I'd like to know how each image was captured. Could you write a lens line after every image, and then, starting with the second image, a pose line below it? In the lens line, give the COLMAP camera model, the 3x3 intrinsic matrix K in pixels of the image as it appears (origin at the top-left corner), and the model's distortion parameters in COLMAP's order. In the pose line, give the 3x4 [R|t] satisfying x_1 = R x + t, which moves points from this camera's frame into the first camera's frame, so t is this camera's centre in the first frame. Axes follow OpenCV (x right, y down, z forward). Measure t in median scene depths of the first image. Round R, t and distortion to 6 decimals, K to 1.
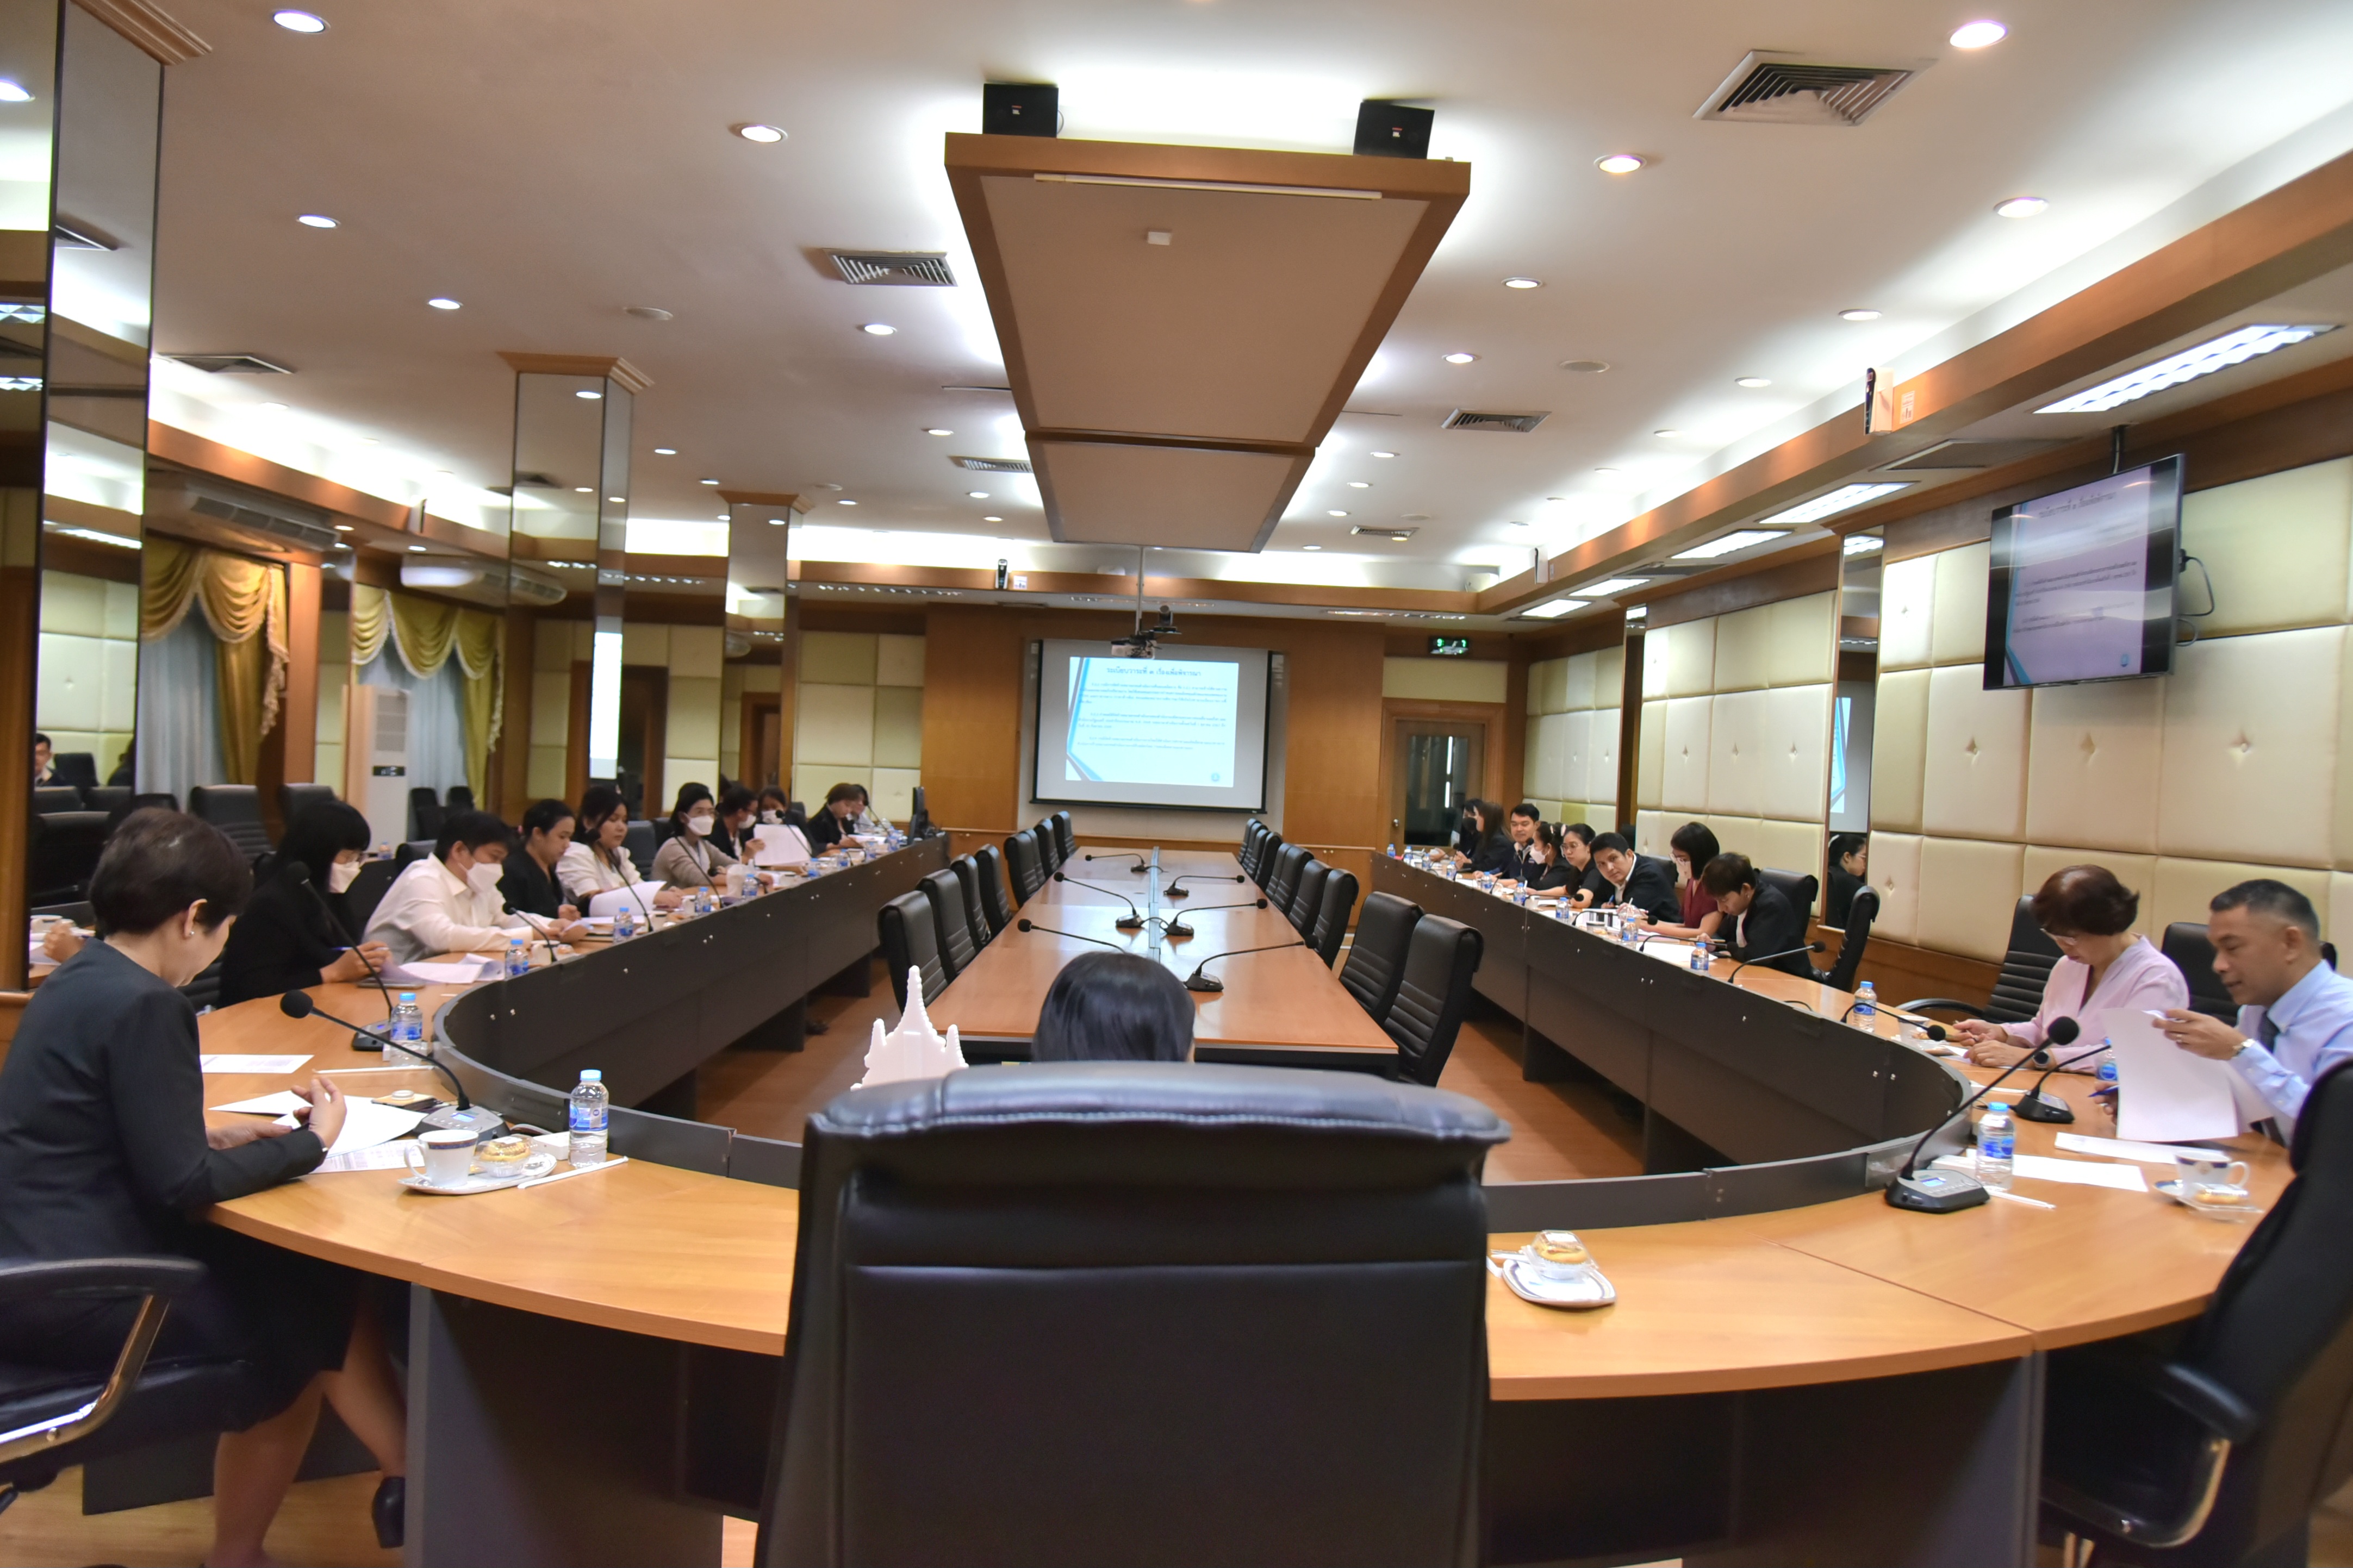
lens RADIAL K [[1799.1, 0, 1184.0], [0, 1799.1, 764.7], [0, 0, 1]] dist [-0.014763, -0.003481]
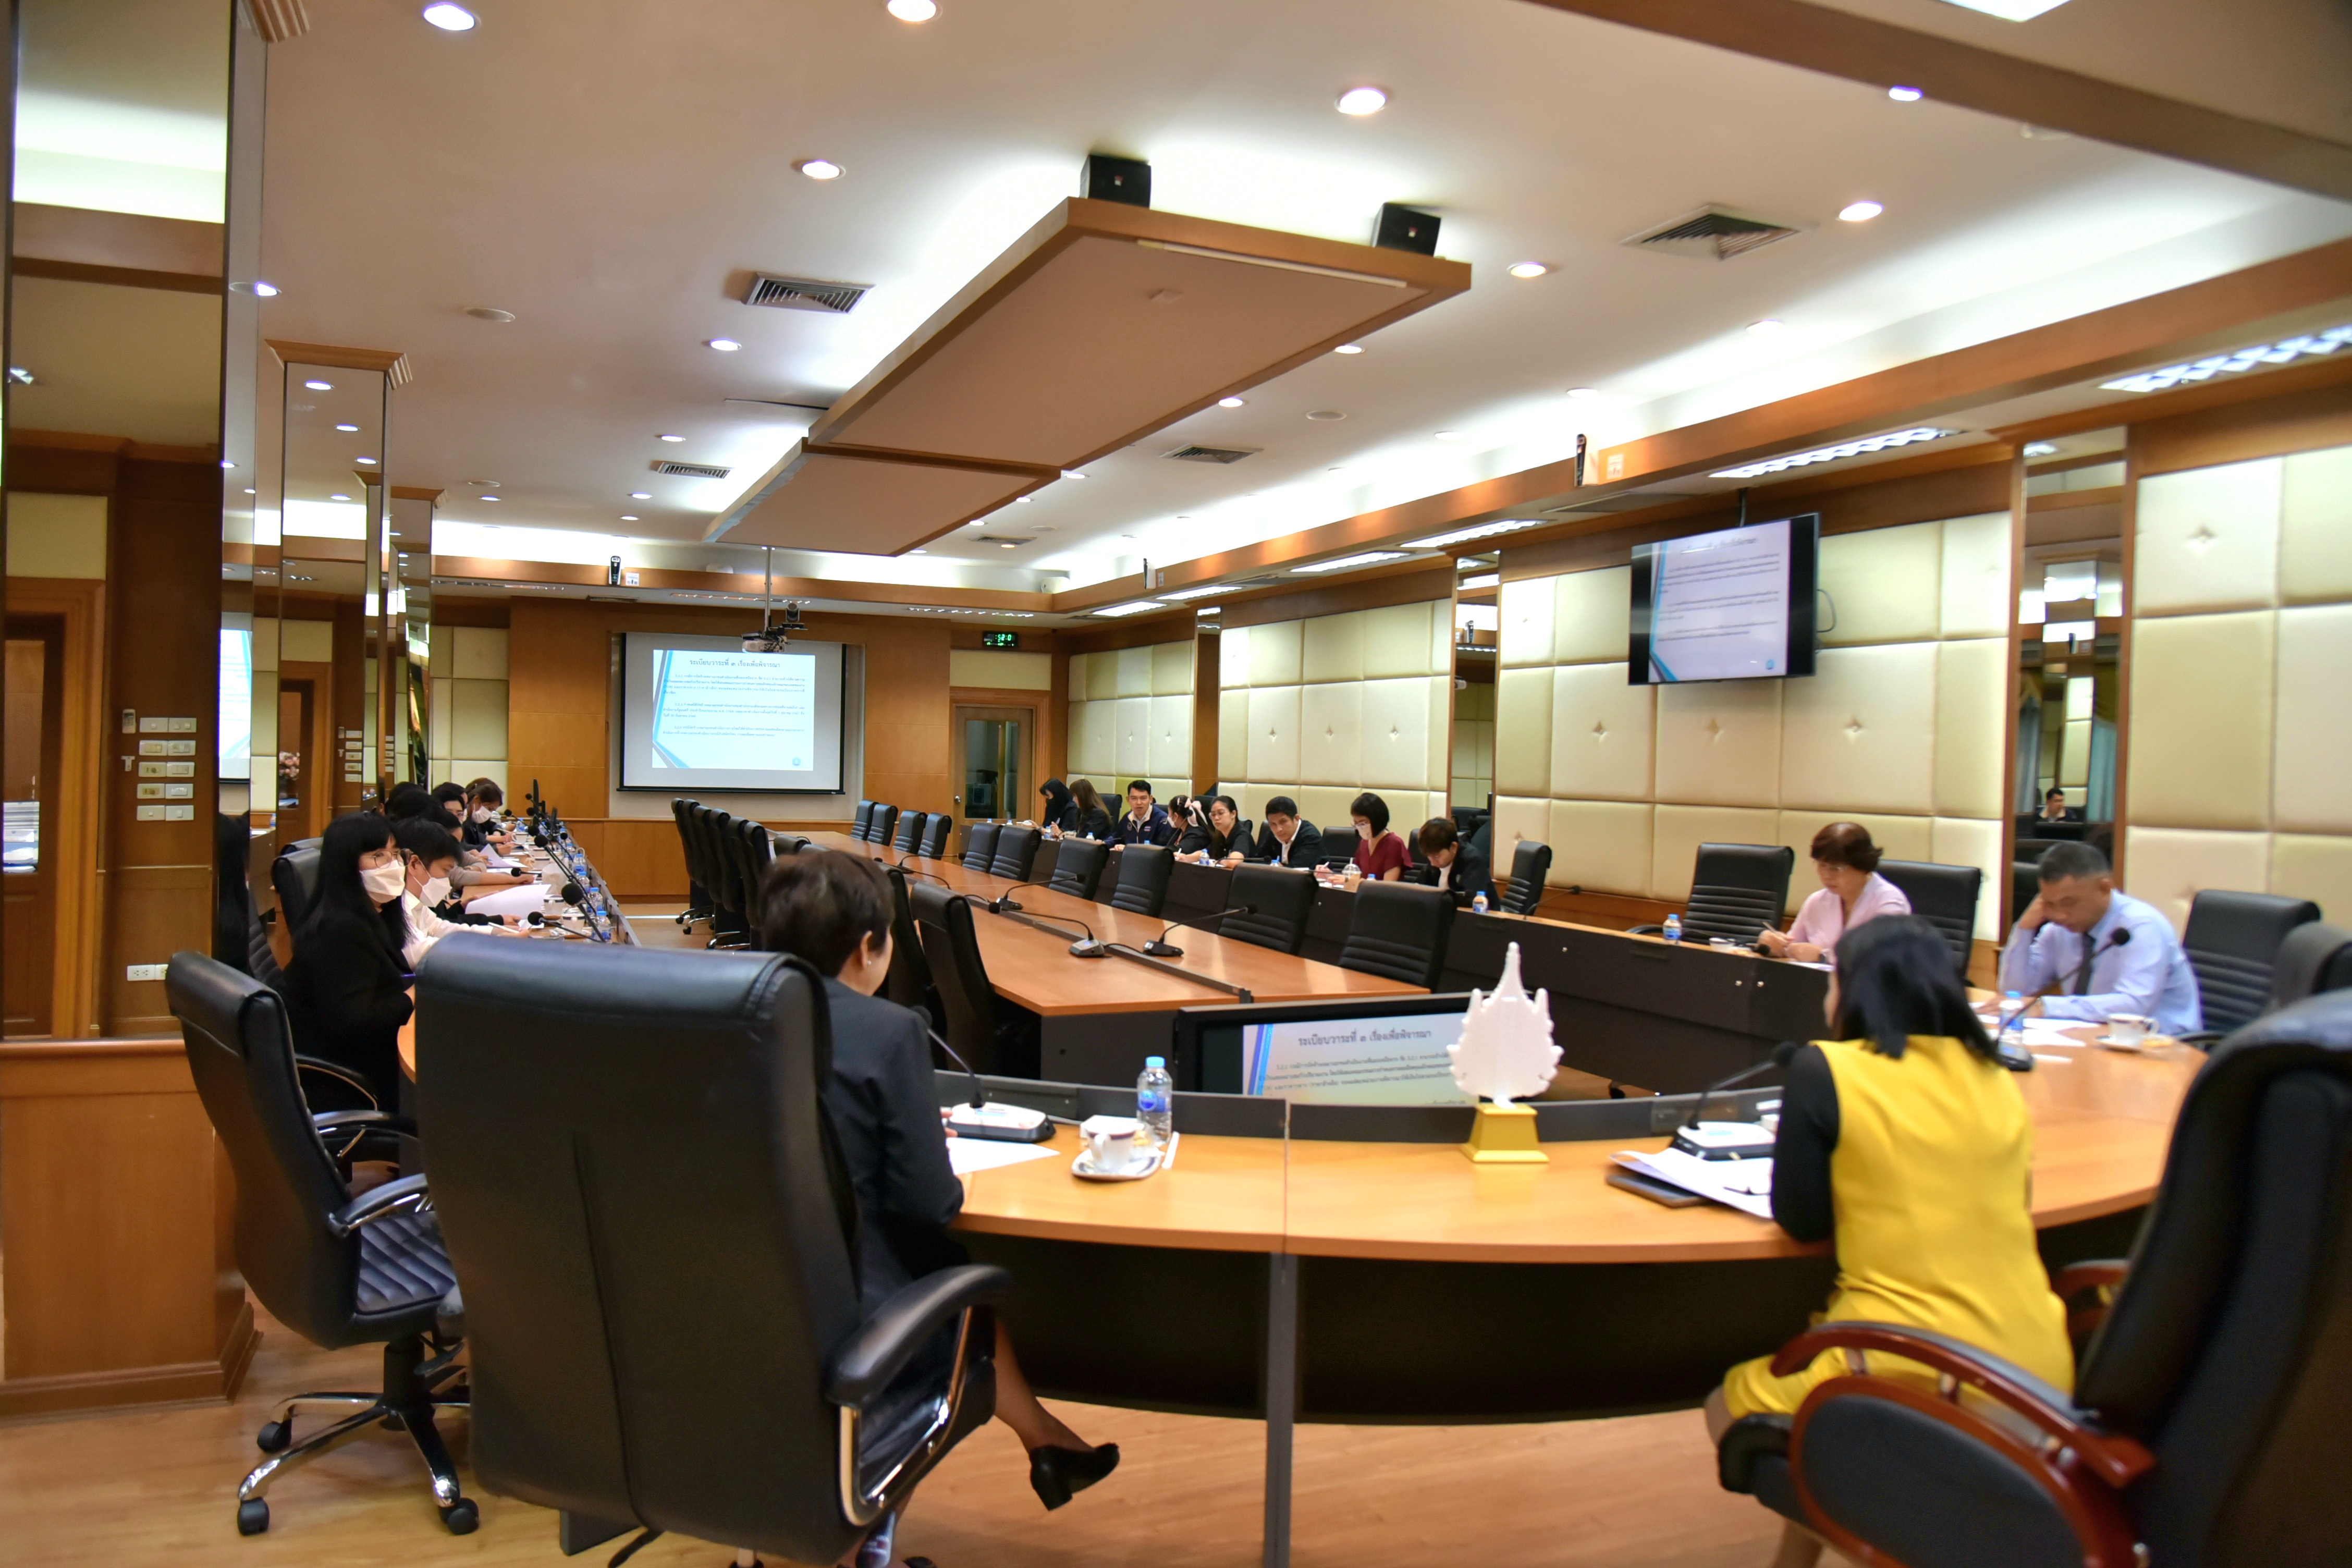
lens RADIAL K [[1638.2, 0, 1171.4], [0, 1638.2, 781.2], [0, 0, 1]] dist [-0.038314, -0.003368]
pose [[0.929906, -0.028865, 0.366662, -0.175857], [0.019365, 0.999375, 0.029562, -0.008107], [-0.367287, -0.020389, 0.929884, 0.014559]]
